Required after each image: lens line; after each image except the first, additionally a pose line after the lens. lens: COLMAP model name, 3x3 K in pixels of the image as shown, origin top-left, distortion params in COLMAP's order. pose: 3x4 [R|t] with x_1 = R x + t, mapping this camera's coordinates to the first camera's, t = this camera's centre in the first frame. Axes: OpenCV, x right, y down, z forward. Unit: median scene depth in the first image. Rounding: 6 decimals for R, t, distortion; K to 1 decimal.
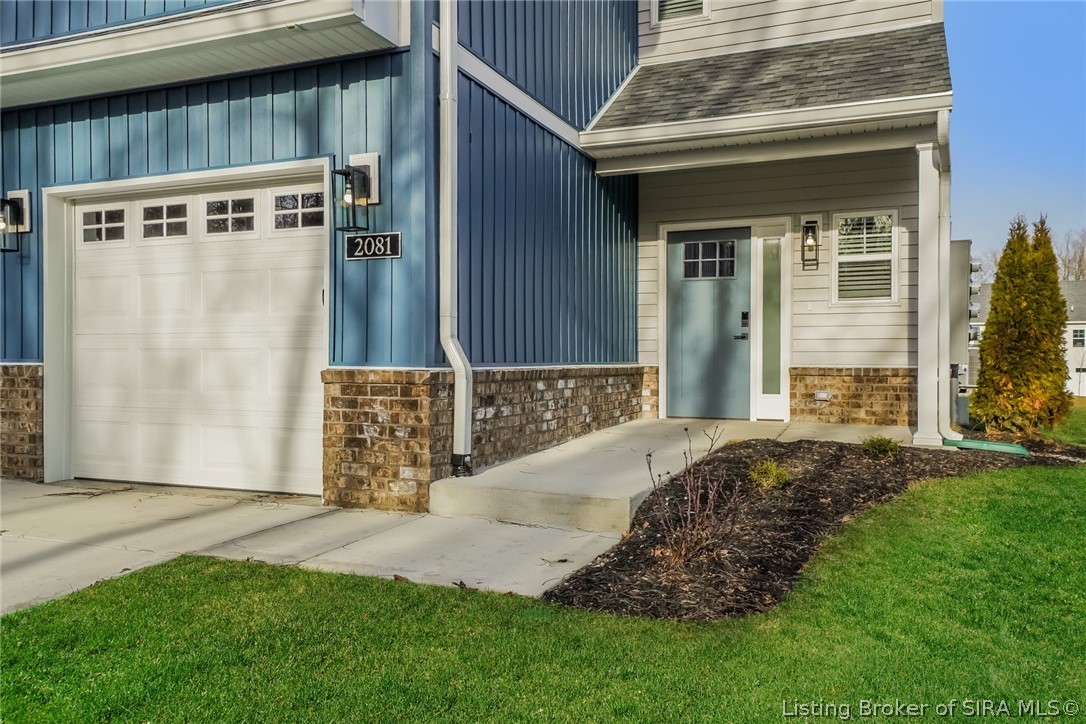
lens RADIAL K [[852.6, 0, 543.0], [0, 852.6, 362.0], [0, 0, 1]] dist [0.042637, 0.000841]
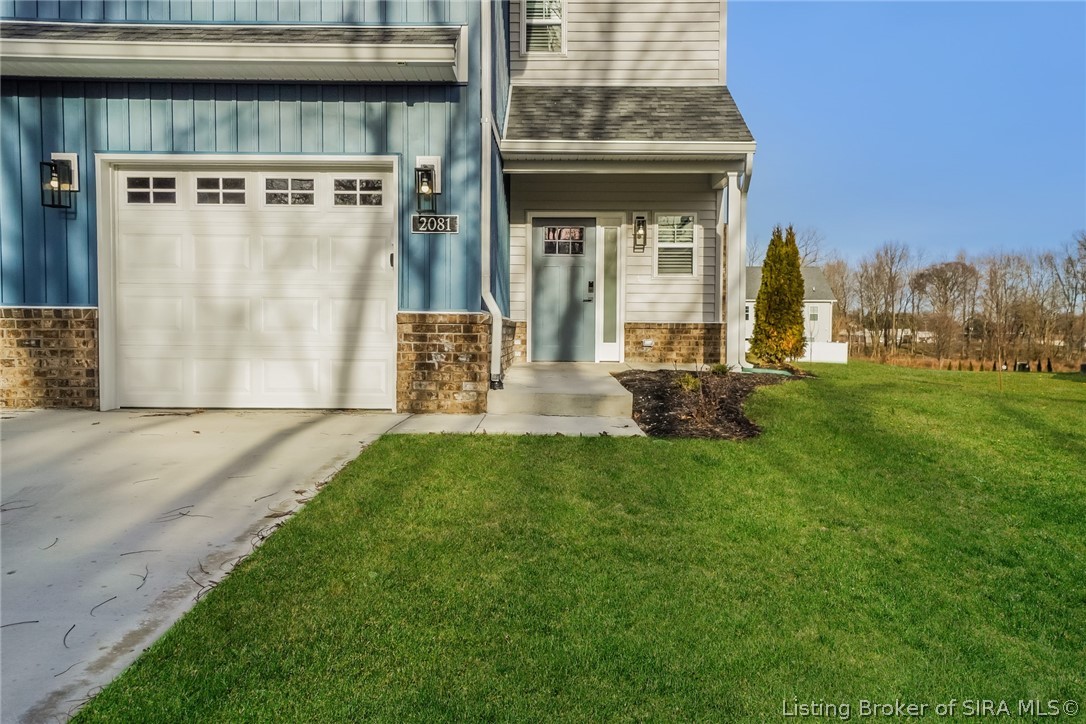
lens RADIAL K [[852.6, 0, 543.0], [0, 852.6, 362.0], [0, 0, 1]] dist [0.042637, 0.000841]
pose [[0.924292, -0.007896, 0.381604, -0.469660], [-0.004363, 0.999502, 0.031249, 0.035647], [-0.381660, -0.030548, 0.923798, -0.287083]]
